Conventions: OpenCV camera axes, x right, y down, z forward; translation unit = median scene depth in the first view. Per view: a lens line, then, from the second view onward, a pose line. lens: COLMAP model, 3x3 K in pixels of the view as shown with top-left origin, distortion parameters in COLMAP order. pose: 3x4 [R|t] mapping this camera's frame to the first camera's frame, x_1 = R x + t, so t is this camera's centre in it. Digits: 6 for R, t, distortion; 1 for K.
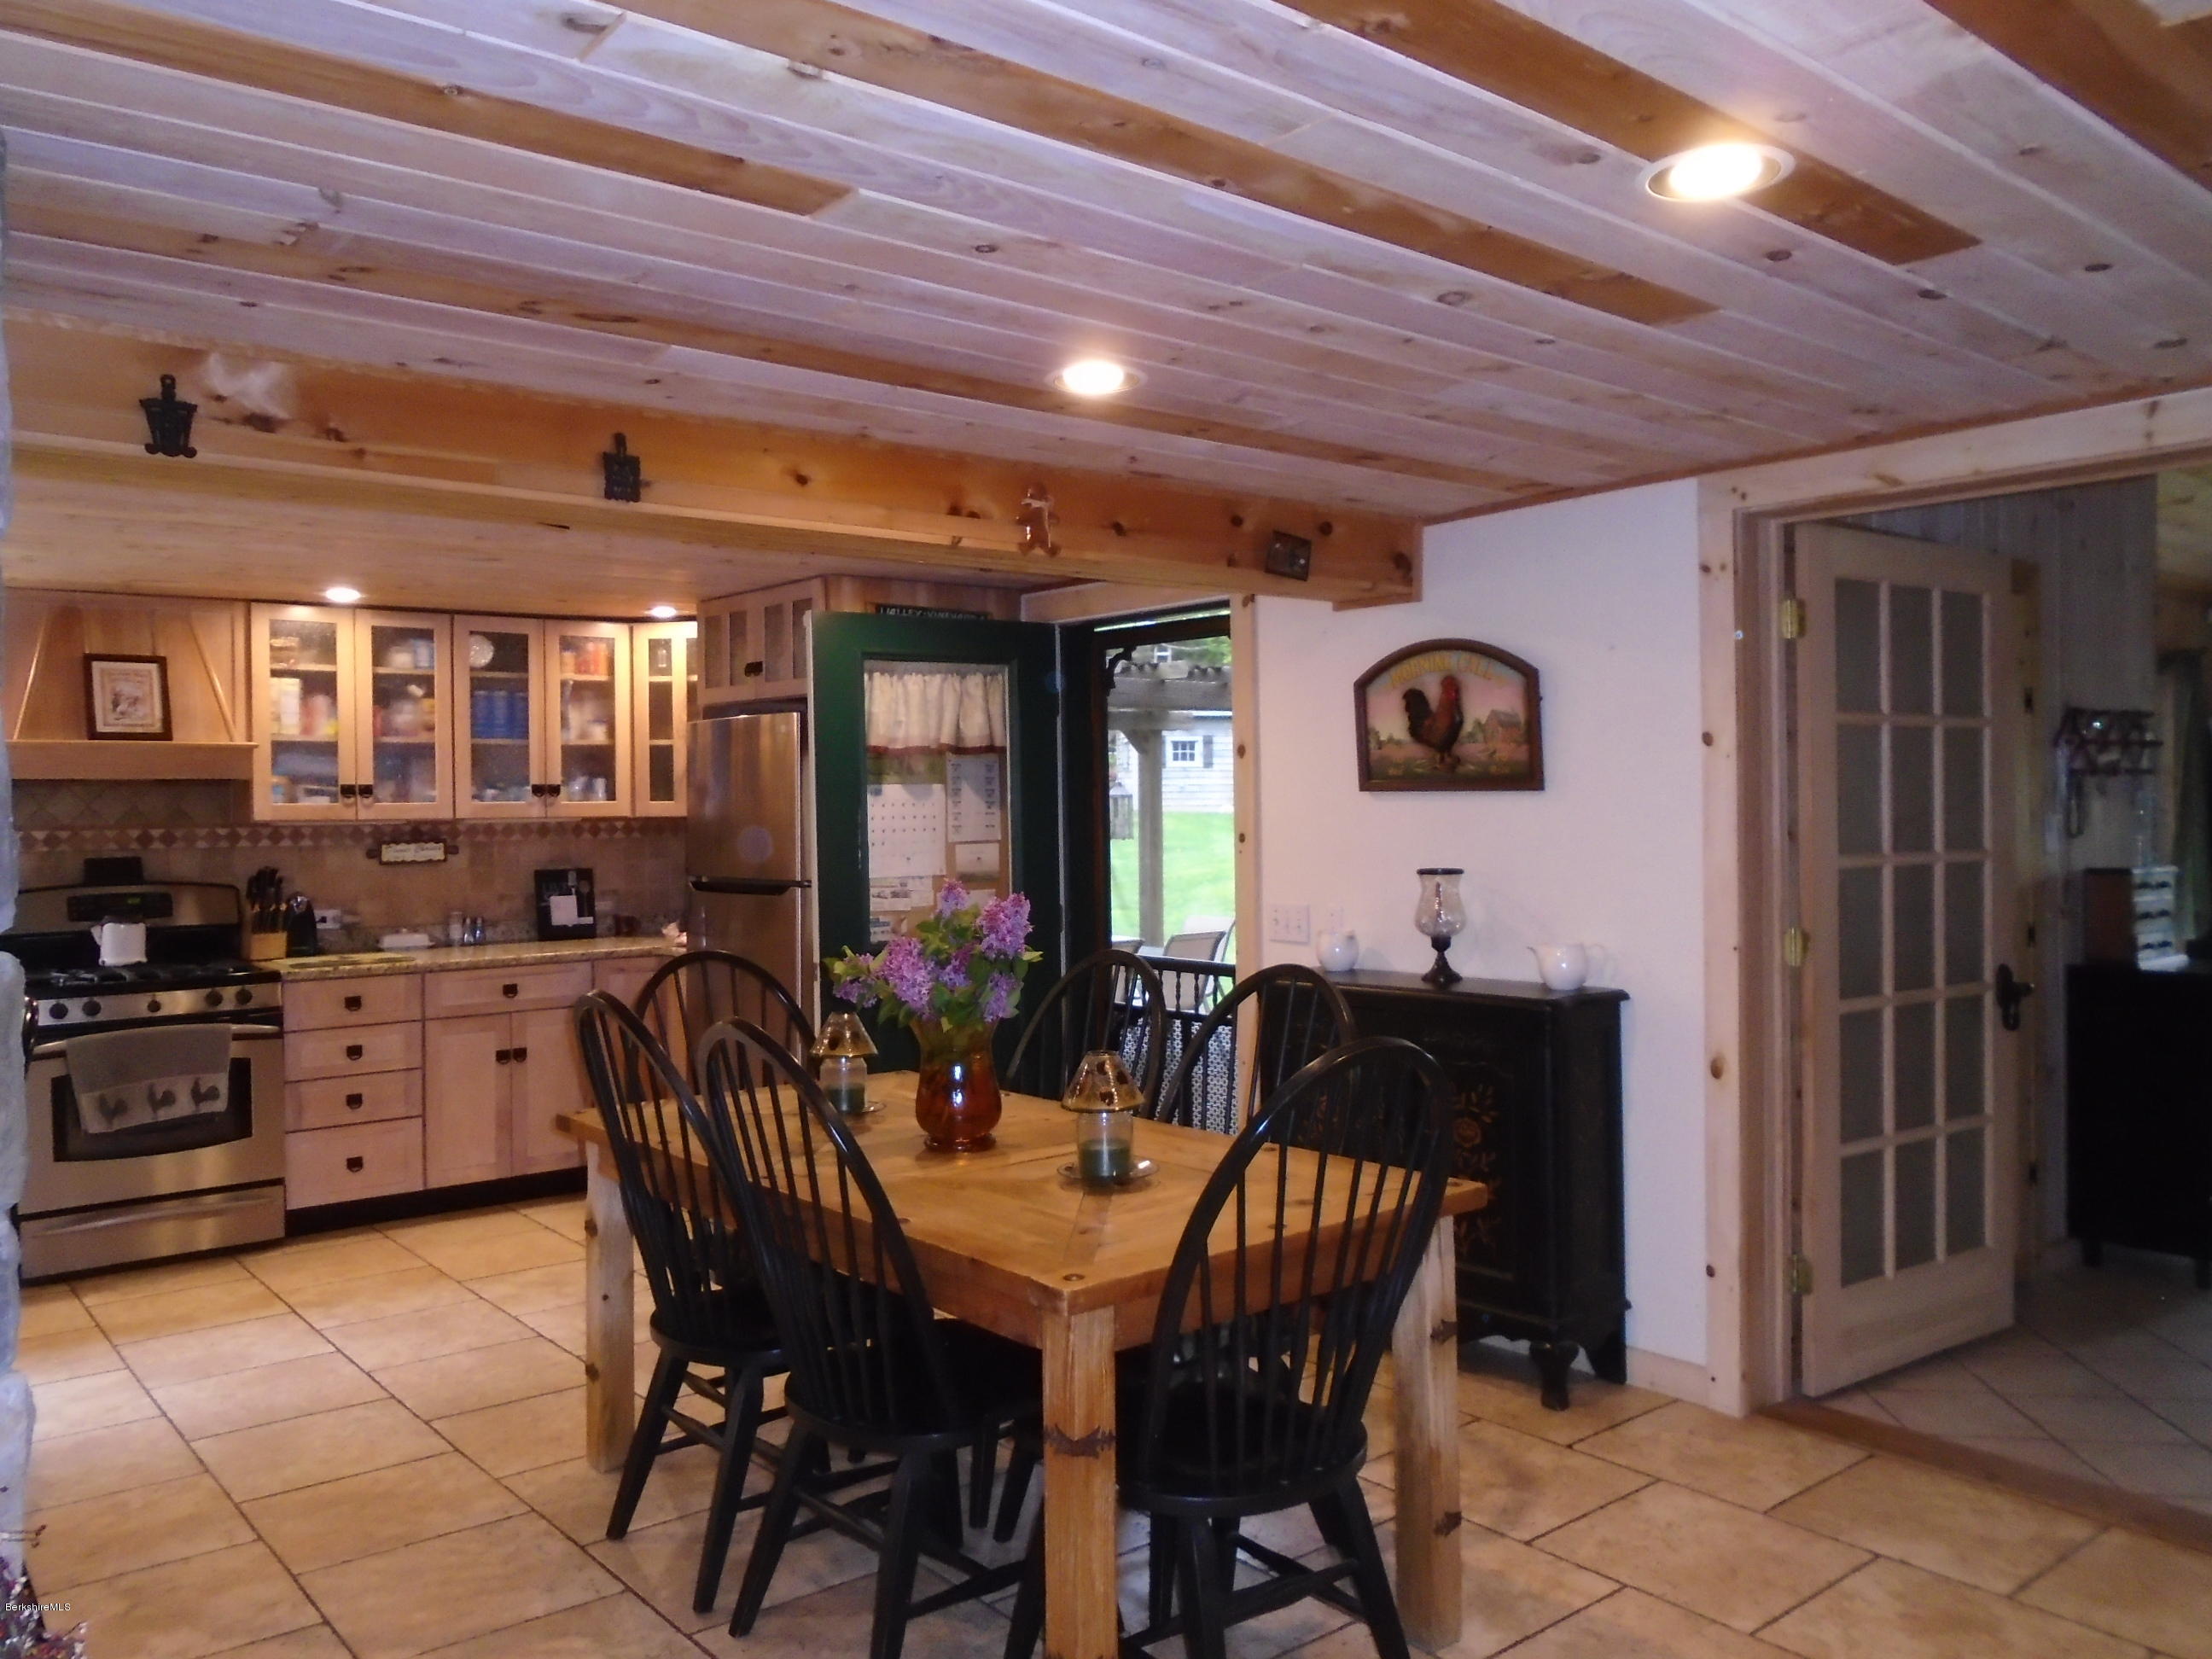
lens RADIAL K [[1694.8, 0, 1102.4], [0, 1694.8, 816.9], [0, 0, 1]] dist [-0.019220, 0.014318]
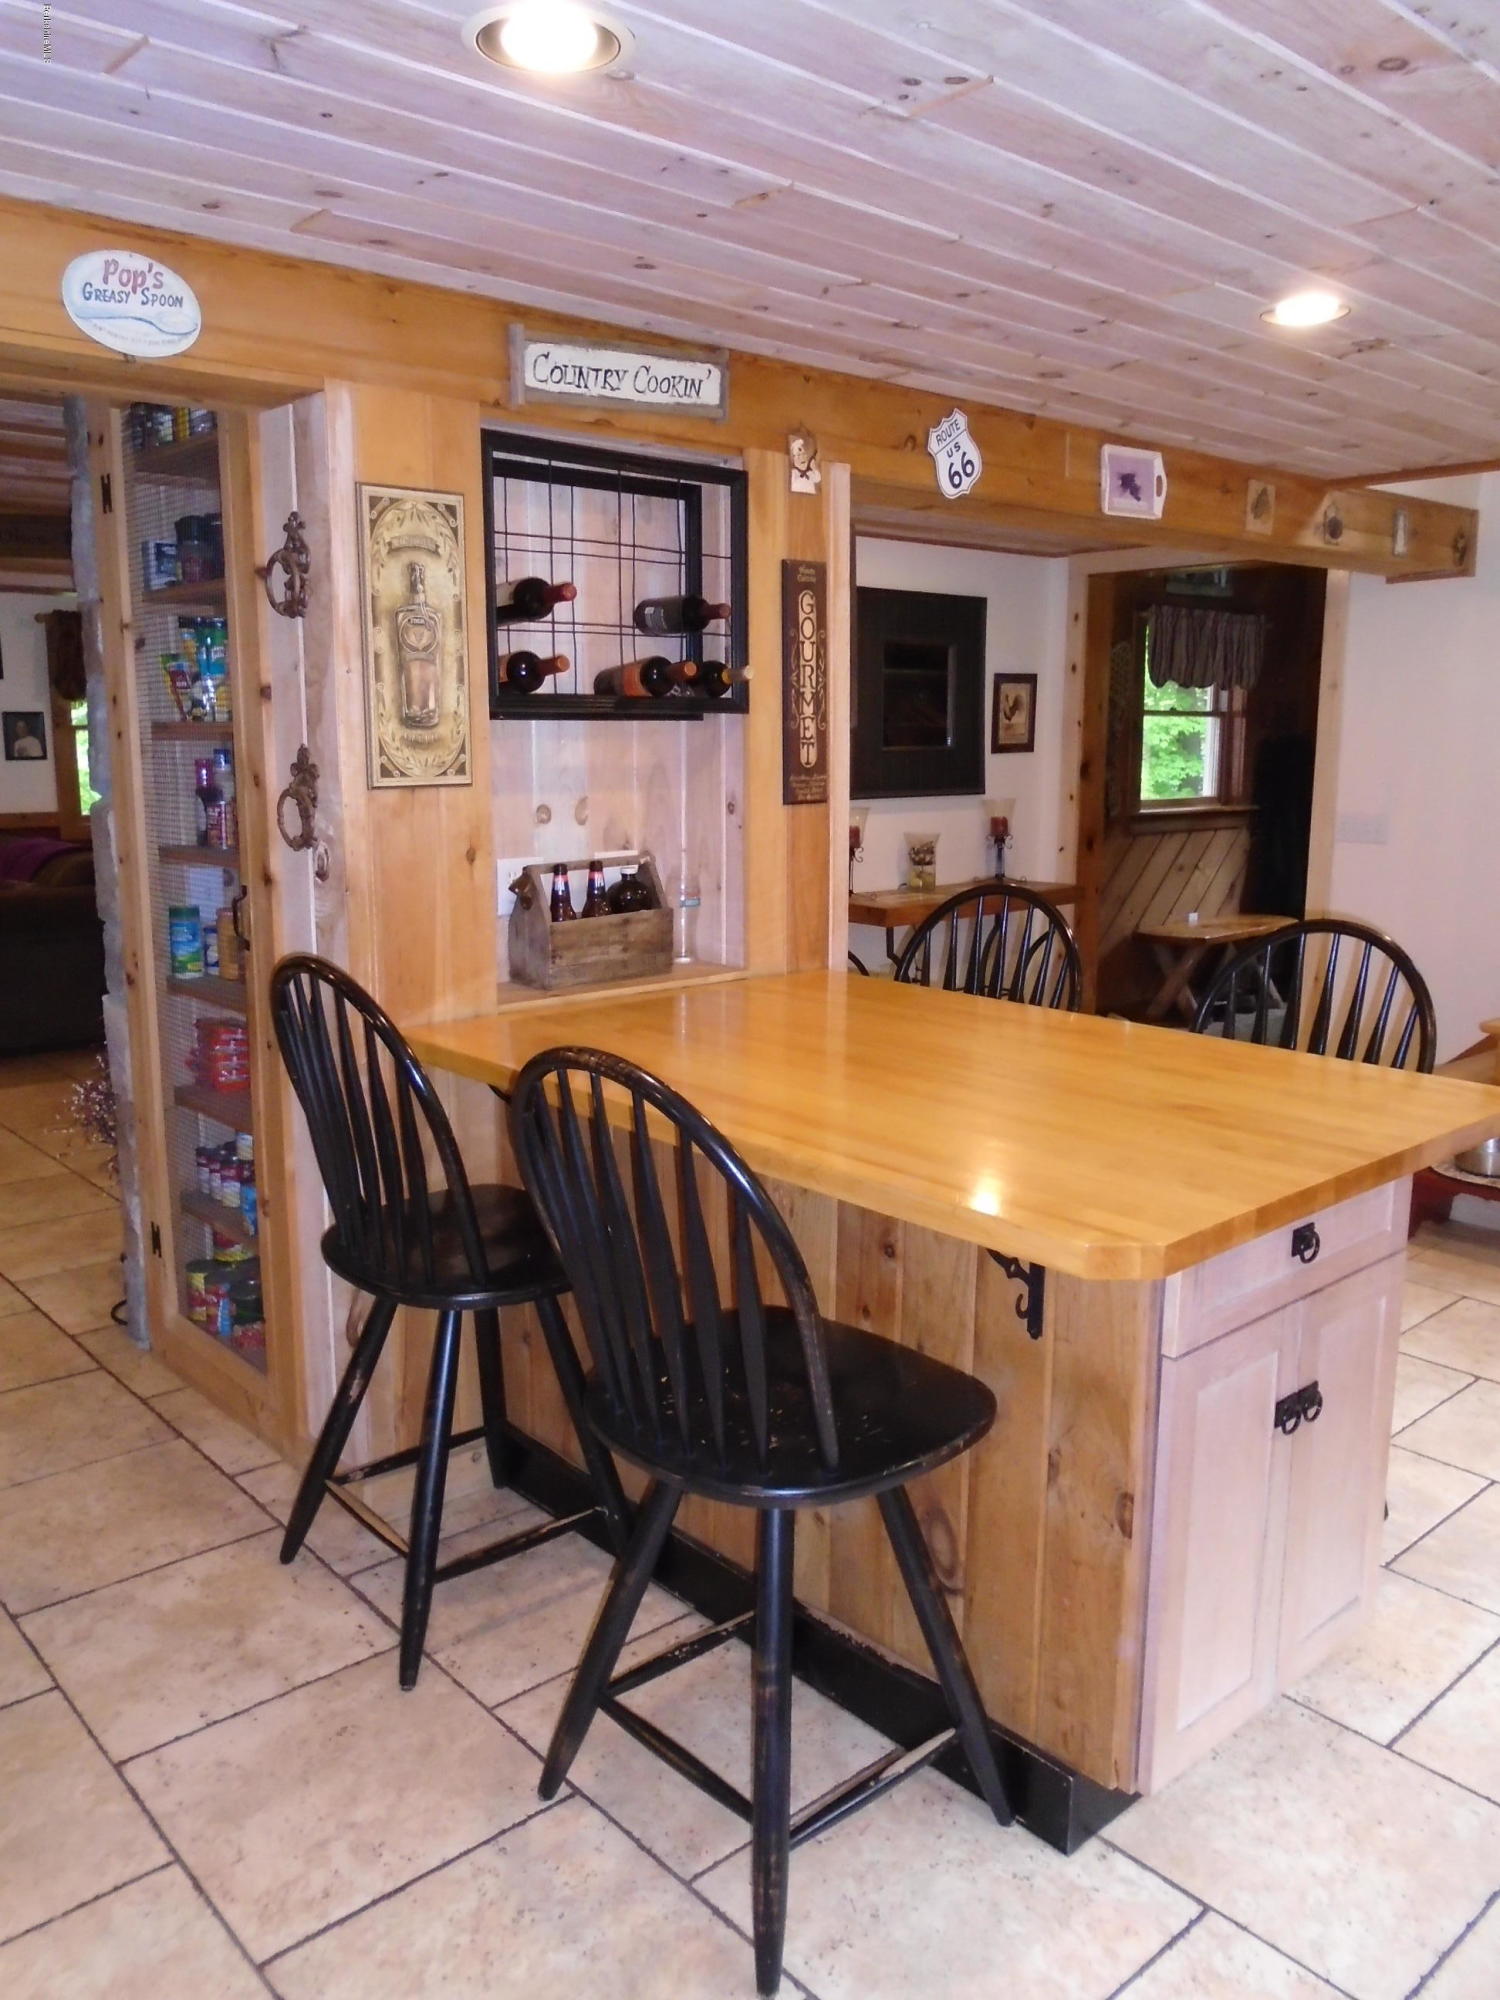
lens RADIAL K [[1532.4, 0, 754.4], [0, 1532.4, 975.9], [0, 0, 1]] dist [-0.019220, 0.014318]
pose [[-0.998448, 0.019119, -0.052308, -0.561479], [0.009719, 0.984631, 0.174377, -0.014277], [0.054838, 0.173598, -0.983289, 1.206758]]
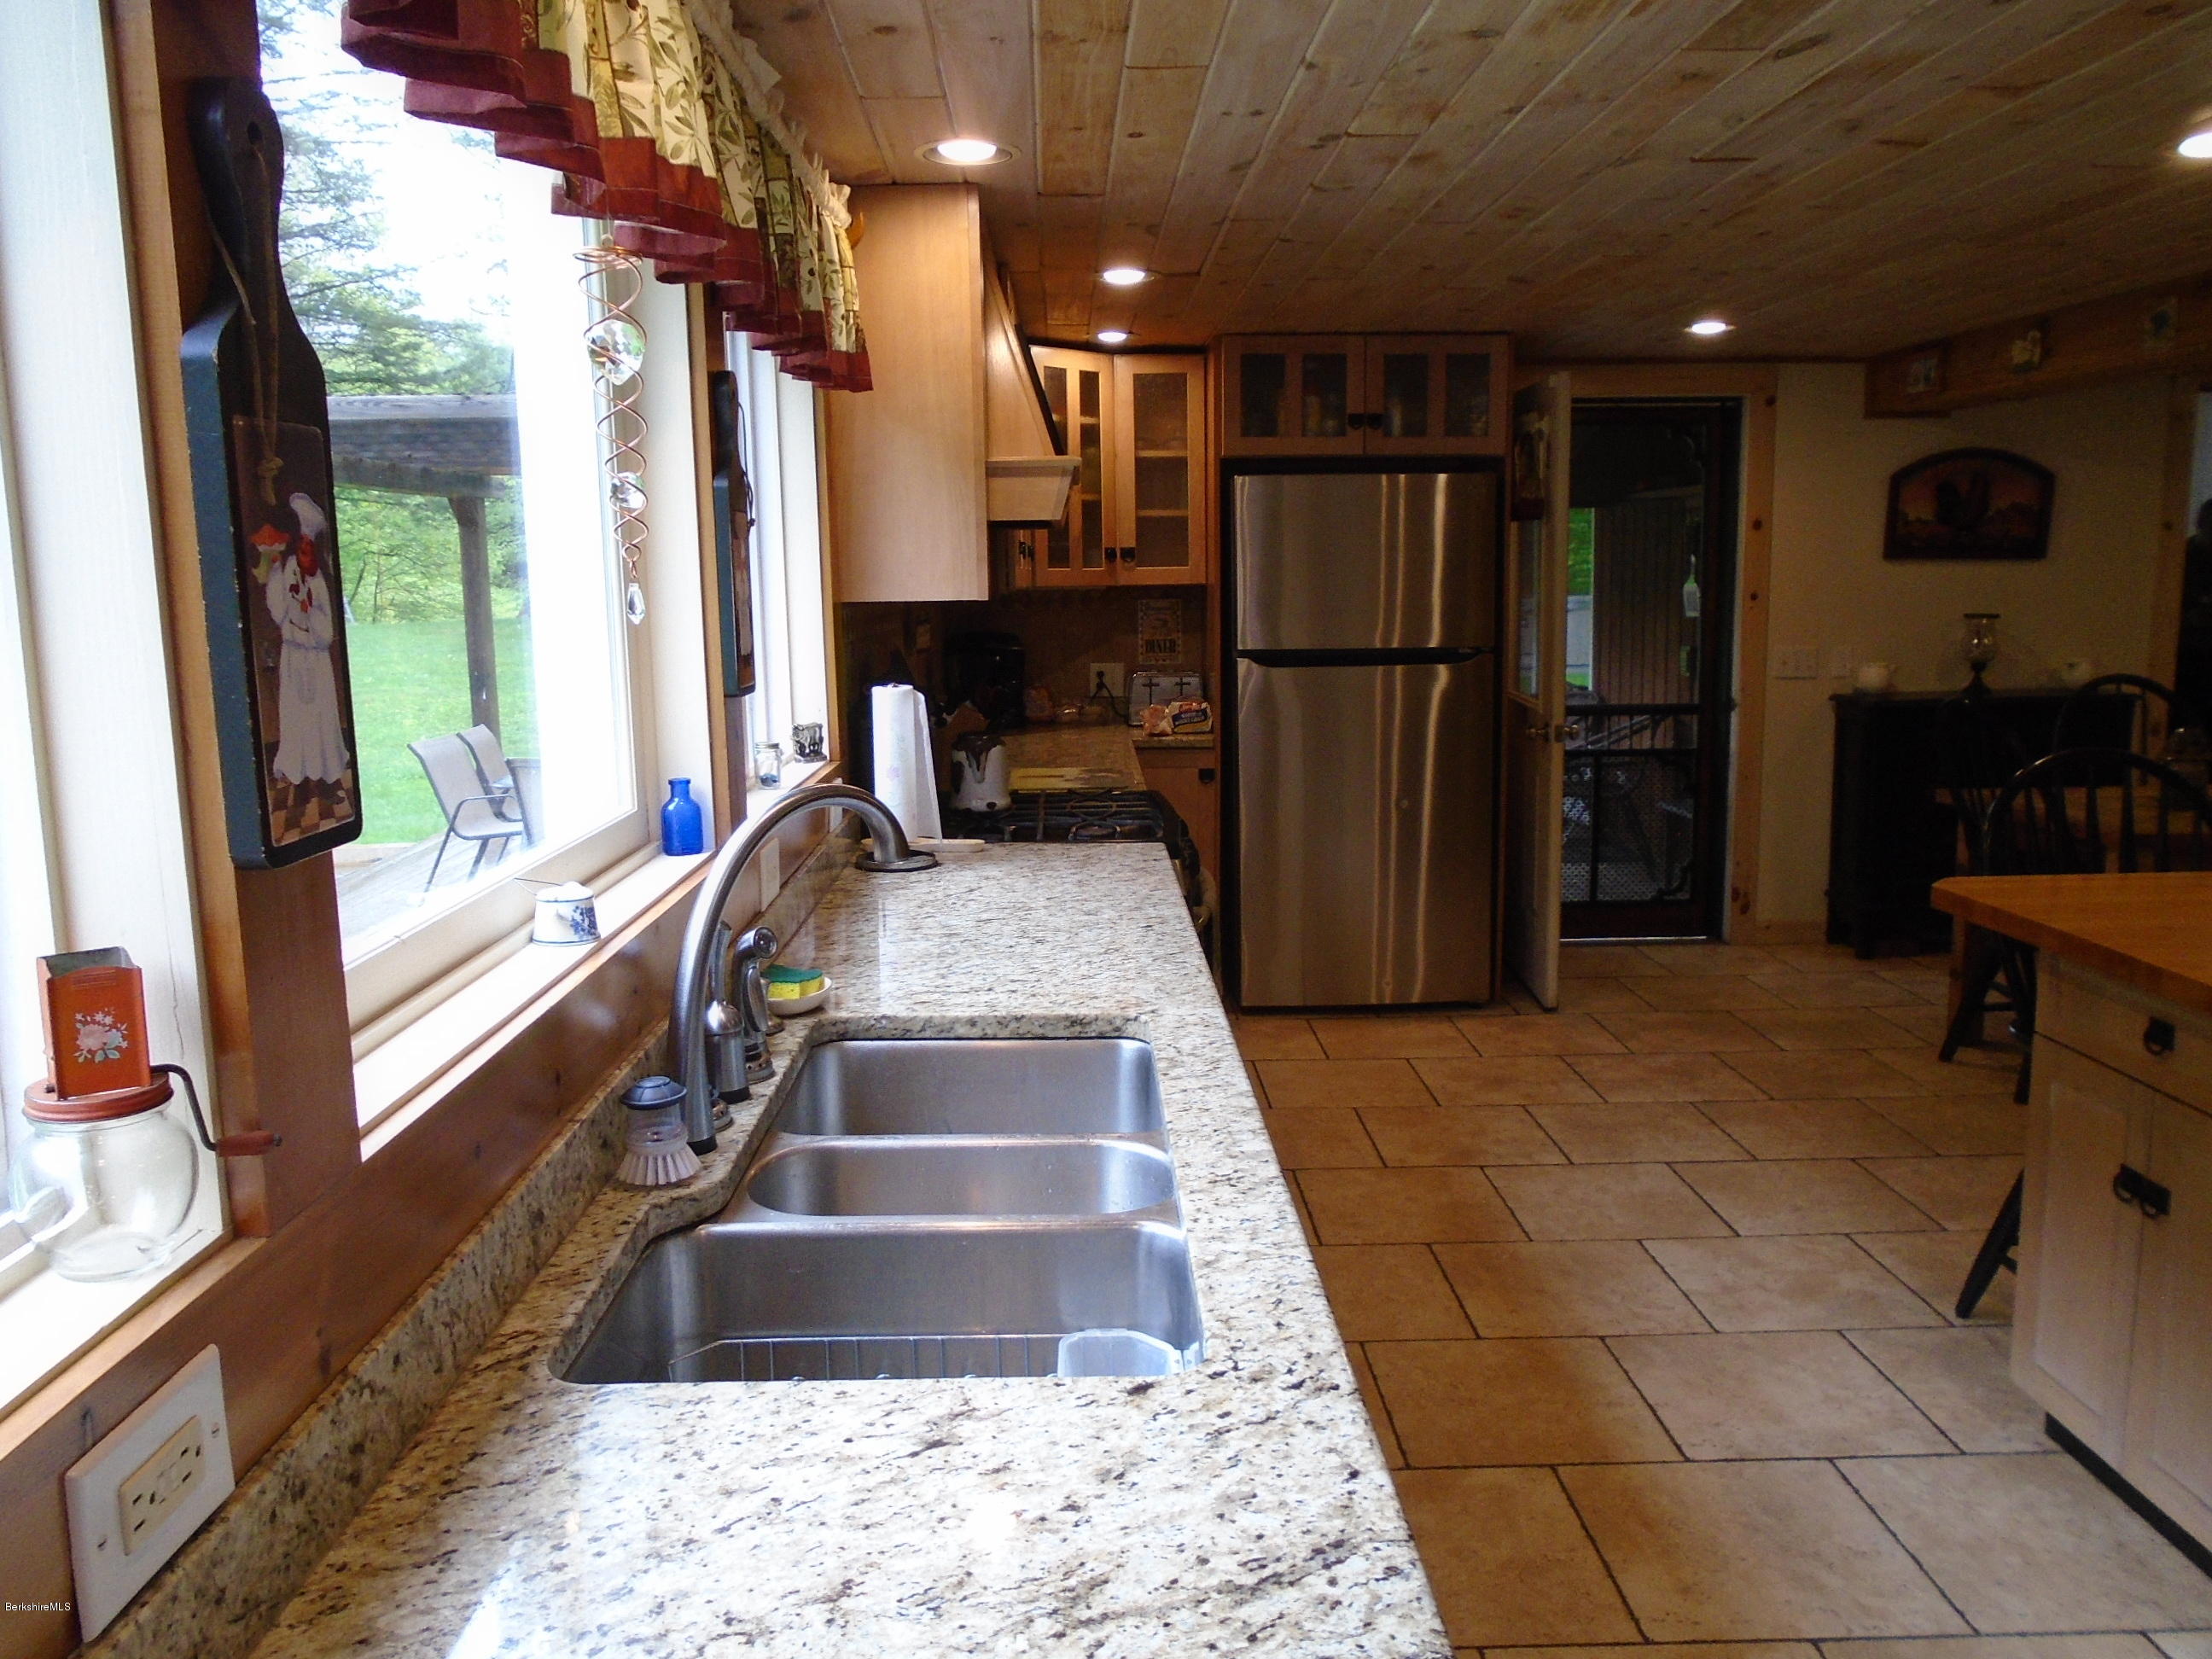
lens RADIAL K [[1694.8, 0, 1093.5], [0, 1694.8, 806.8], [0, 0, 1]] dist [-0.019220, 0.014318]
pose [[0.612805, -0.105402, 0.783173, -1.383858], [0.012593, 0.992242, 0.123686, 0.006524], [-0.790134, -0.065933, 0.609378, 0.718934]]
